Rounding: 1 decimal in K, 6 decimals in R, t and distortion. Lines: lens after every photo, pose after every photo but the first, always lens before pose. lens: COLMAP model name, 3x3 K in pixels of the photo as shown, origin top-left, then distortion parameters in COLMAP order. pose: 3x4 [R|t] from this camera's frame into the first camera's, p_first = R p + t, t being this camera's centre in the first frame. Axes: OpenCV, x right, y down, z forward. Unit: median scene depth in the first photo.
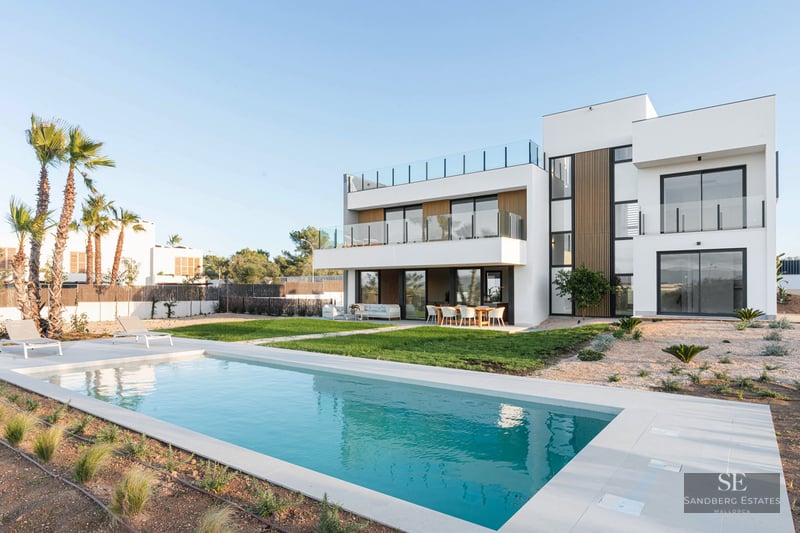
lens RADIAL K [[481.0, 0, 384.8], [0, 481.0, 286.7], [0, 0, 1]] dist [0.000403, -0.000153]
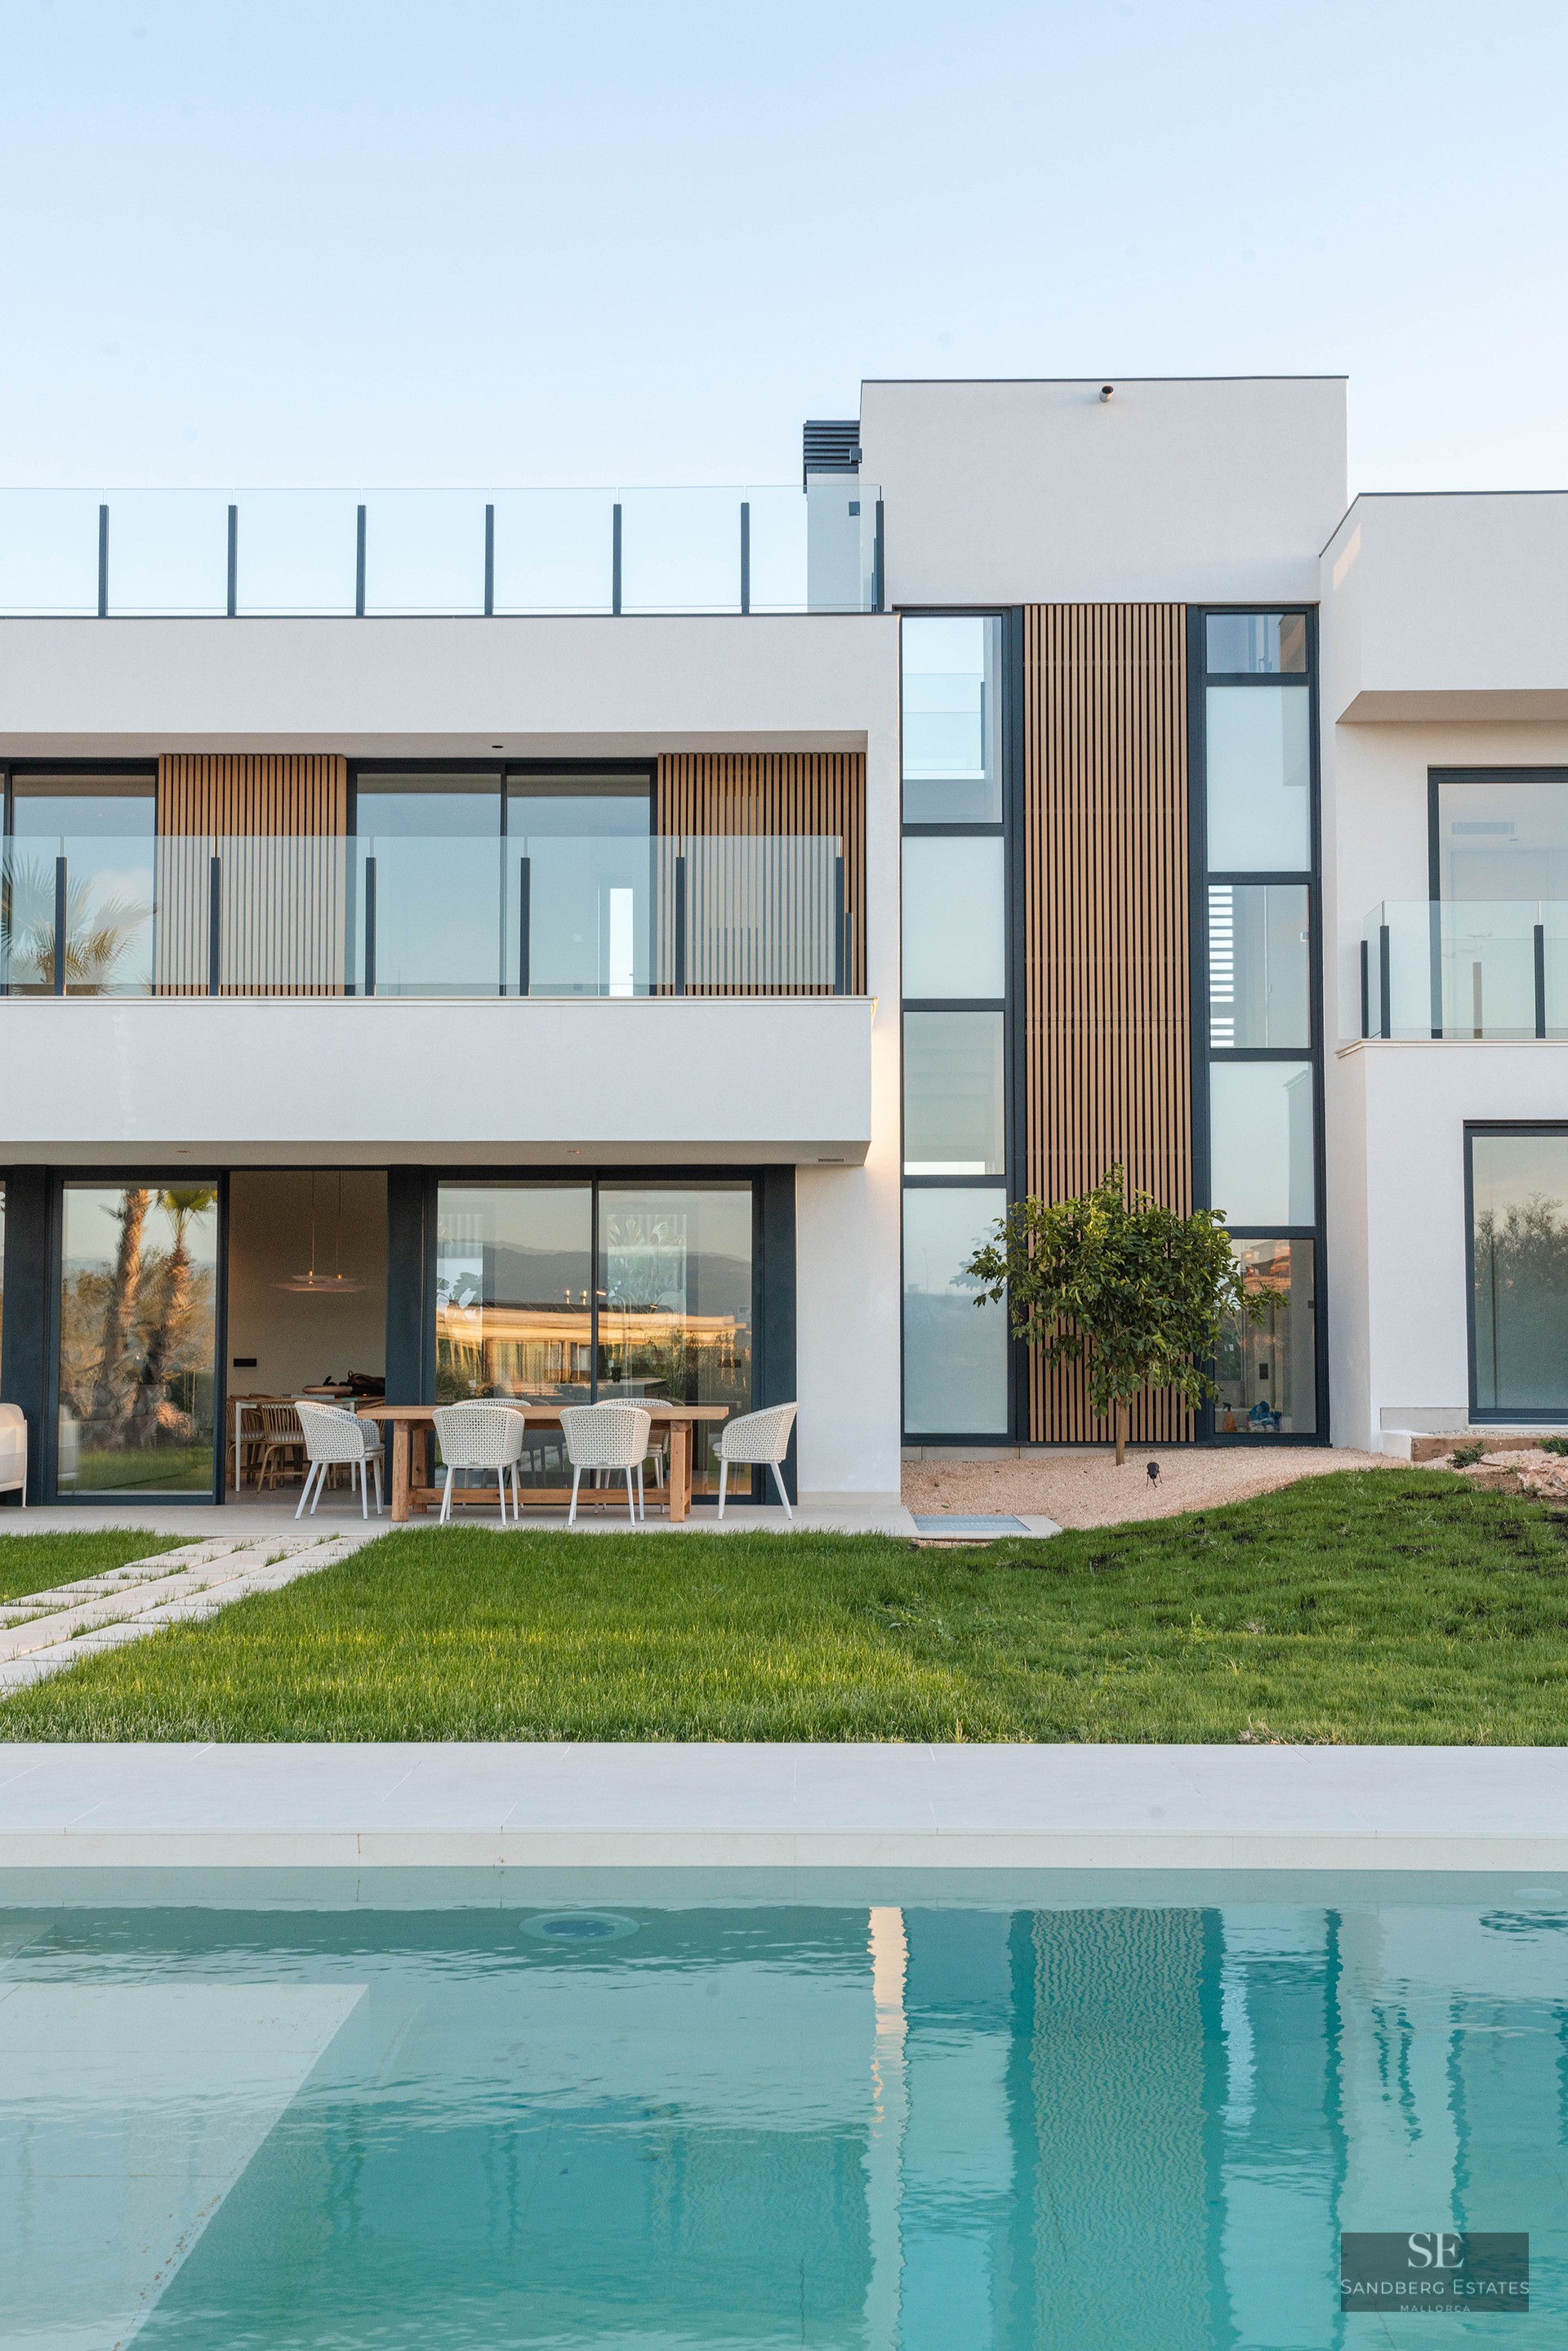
lens RADIAL K [[2675.7, 0, 786.0], [0, 2675.7, 1174.2], [0, 0, 1]] dist [0.015025, 0.010992]
pose [[0.800689, 0.033697, 0.598132, -0.329859], [-0.001353, 0.998516, -0.054444, 0.012335], [-0.599079, 0.042783, 0.799546, 0.207227]]
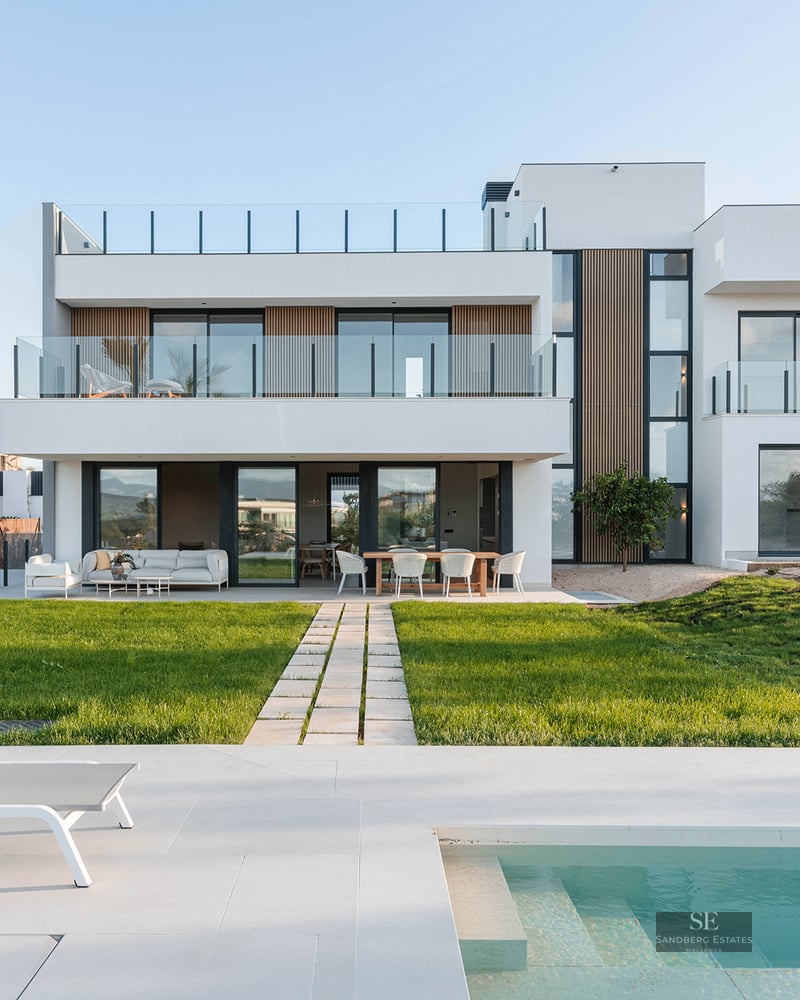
lens RADIAL K [[889.0, 0, 362.3], [0, 889.0, 507.3], [0, 0, 1]] dist [0.003694, 0.002350]
pose [[0.802353, -0.000296, 0.596850, -0.376866], [-0.001468, 0.999996, 0.002469, -0.001296], [-0.596848, -0.002857, 0.802349, 0.381609]]
